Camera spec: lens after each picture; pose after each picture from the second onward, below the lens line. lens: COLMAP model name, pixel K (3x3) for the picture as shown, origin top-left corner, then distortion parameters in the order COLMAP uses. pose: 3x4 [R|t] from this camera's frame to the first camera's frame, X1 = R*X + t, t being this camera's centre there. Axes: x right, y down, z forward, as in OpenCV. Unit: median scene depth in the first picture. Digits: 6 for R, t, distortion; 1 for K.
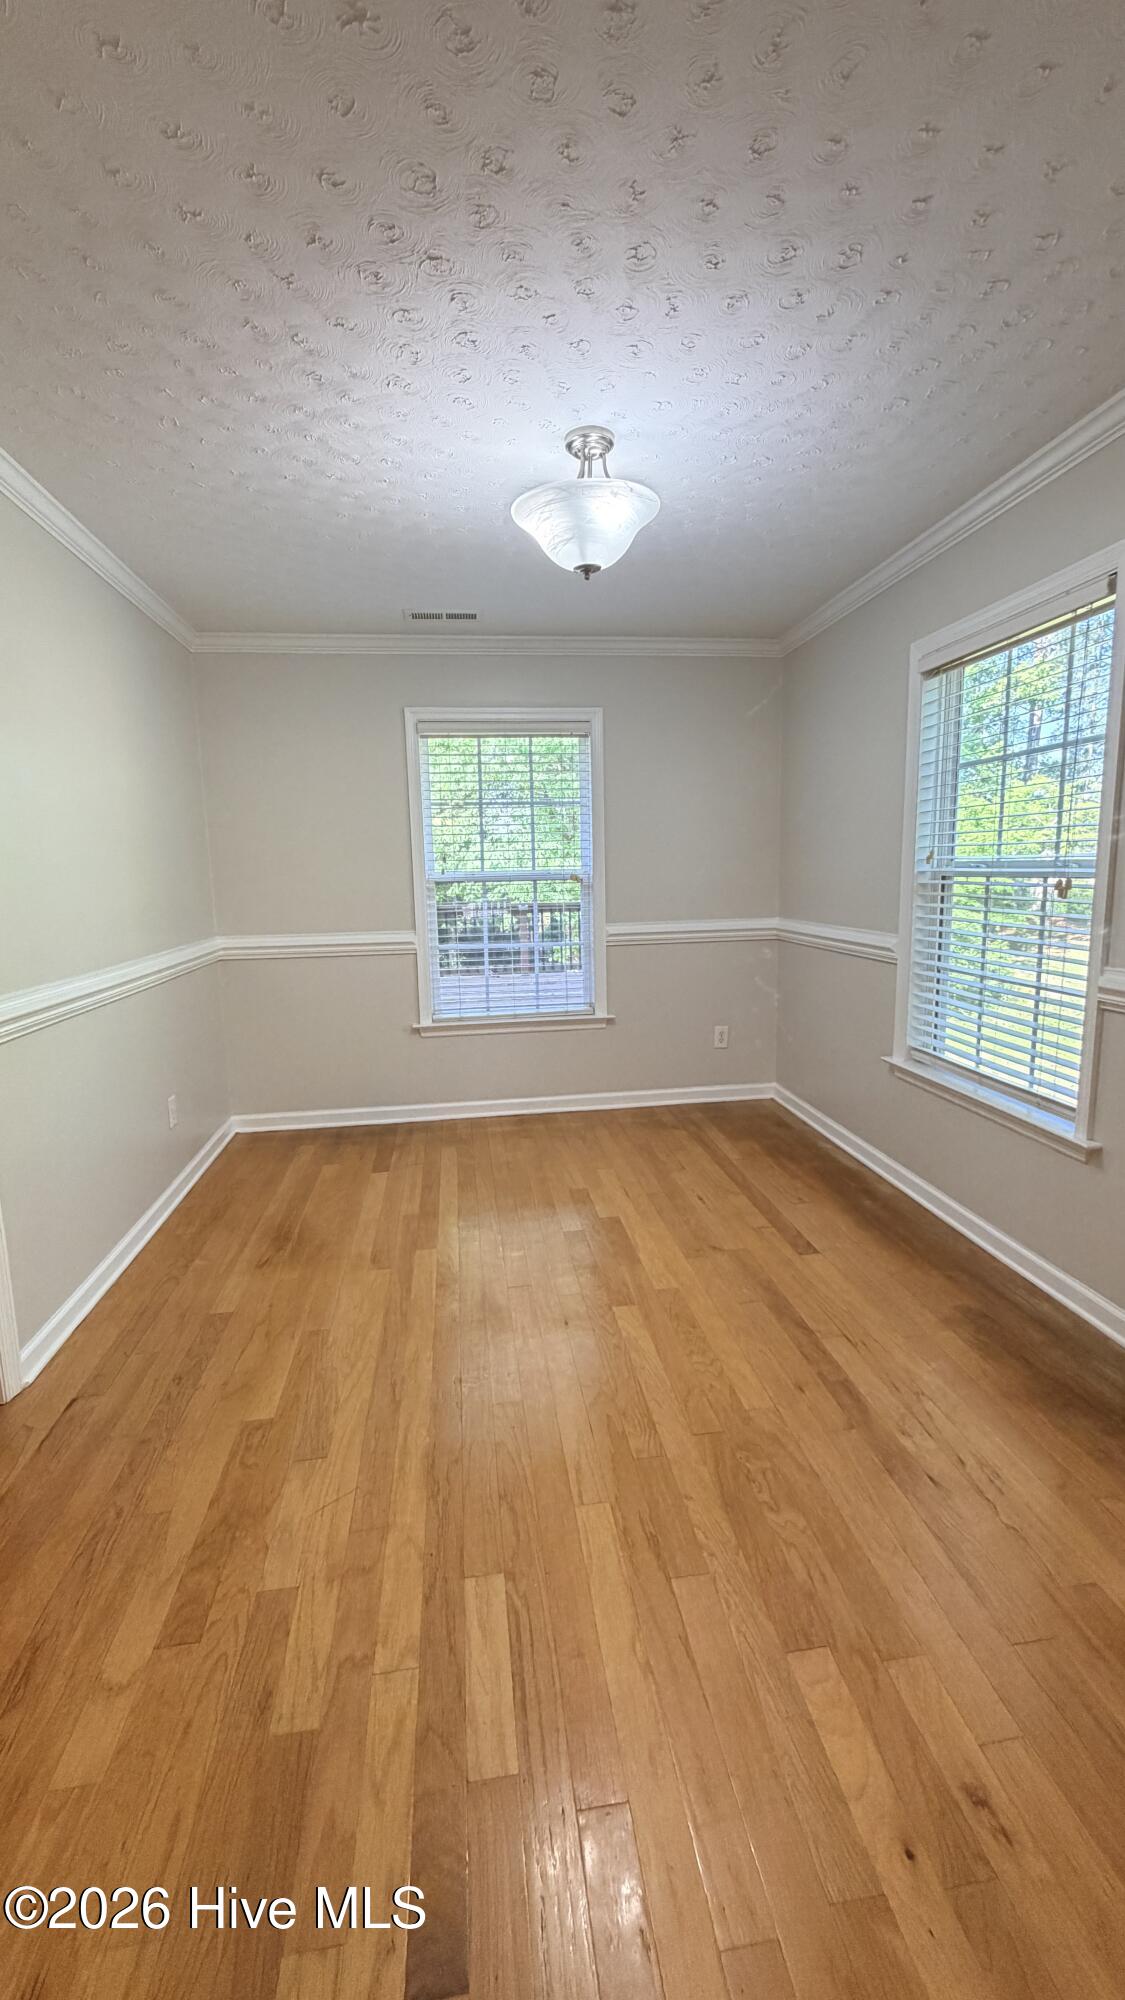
lens RADIAL K [[790.7, 0, 566.2], [0, 790.7, 995.5], [0, 0, 1]] dist [0.001776, 0.000055]
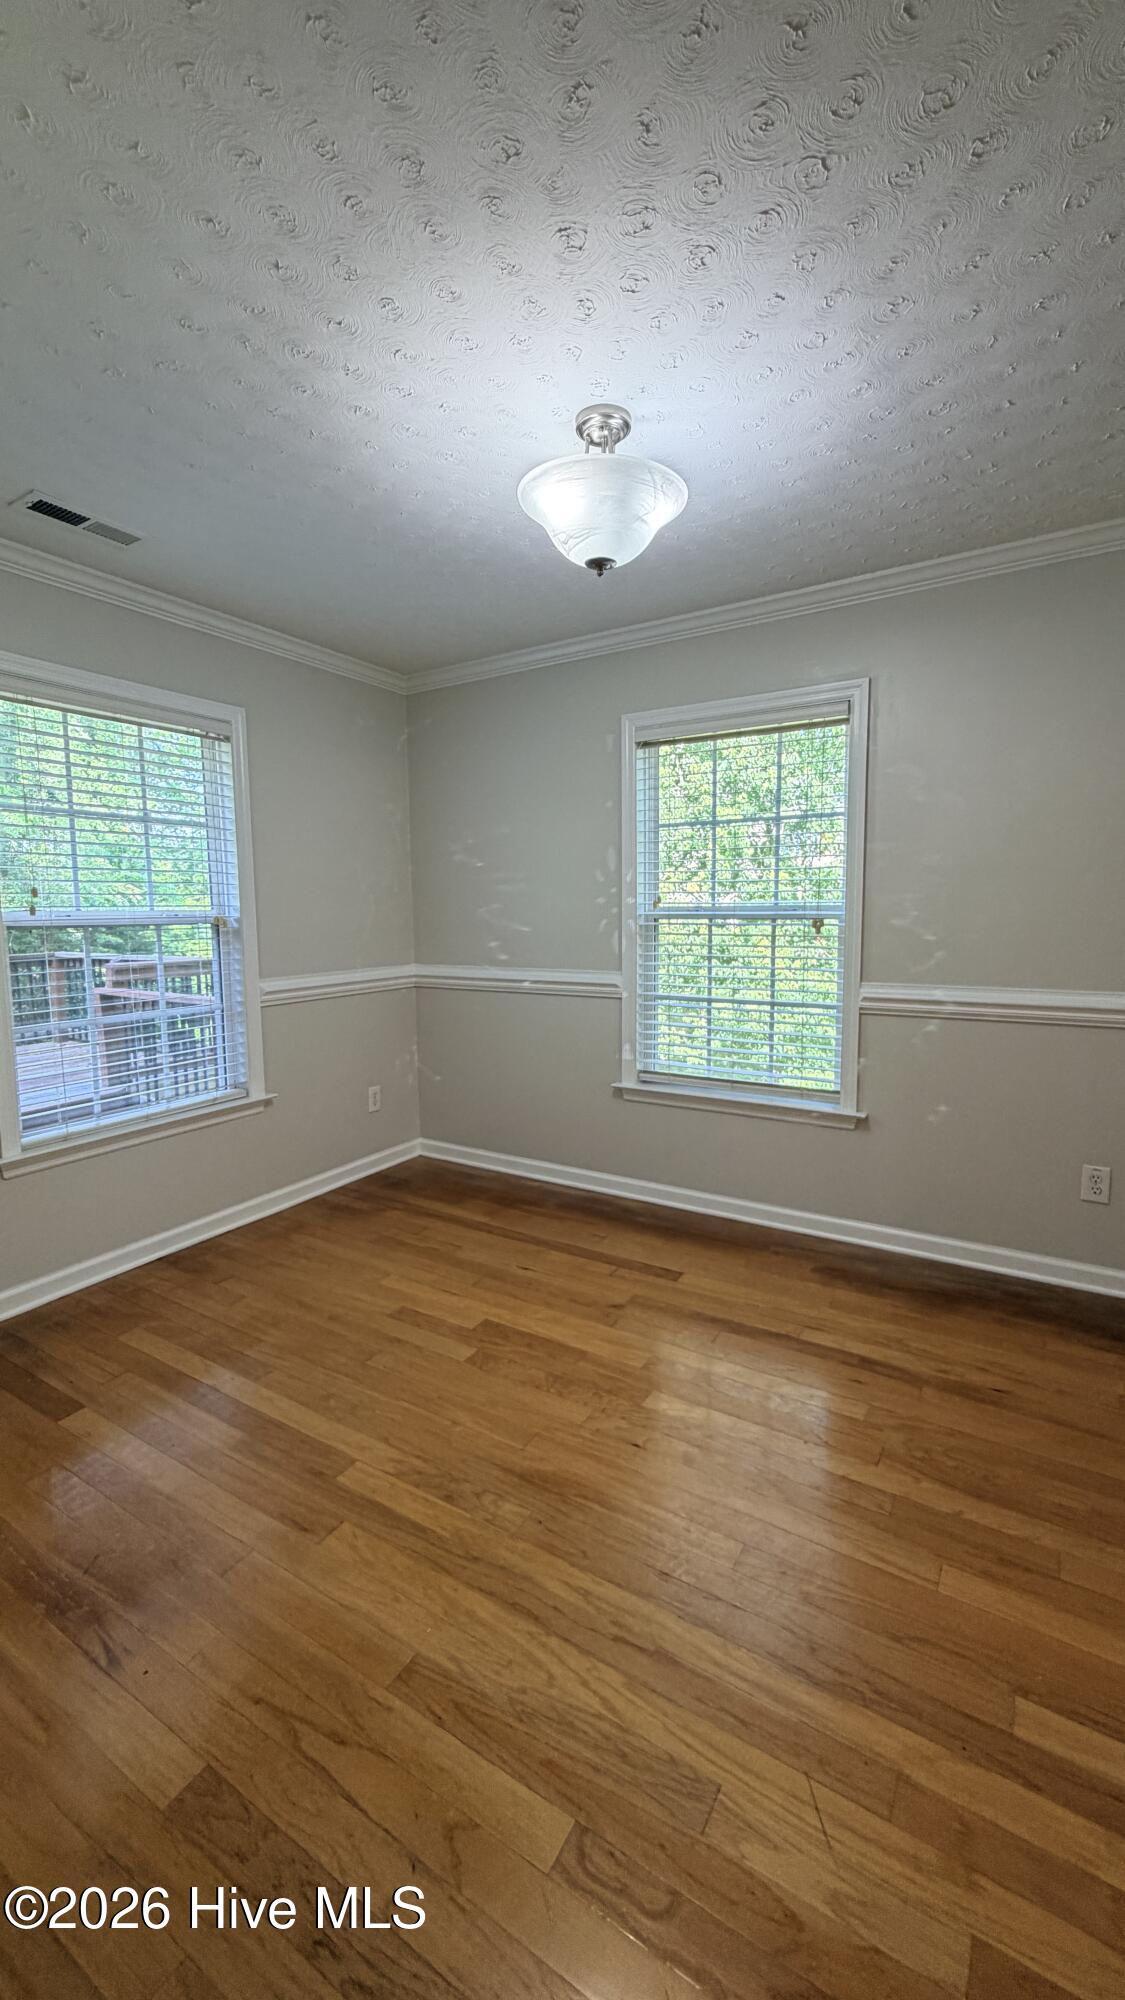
lens RADIAL K [[790.7, 0, 562.4], [0, 790.7, 995.7], [0, 0, 1]] dist [0.001776, 0.000055]
pose [[0.640568, -0.066997, 0.764973, -0.636569], [0.116486, 0.993136, -0.010562, -0.054055], [-0.759015, 0.095874, 0.643975, 0.464265]]
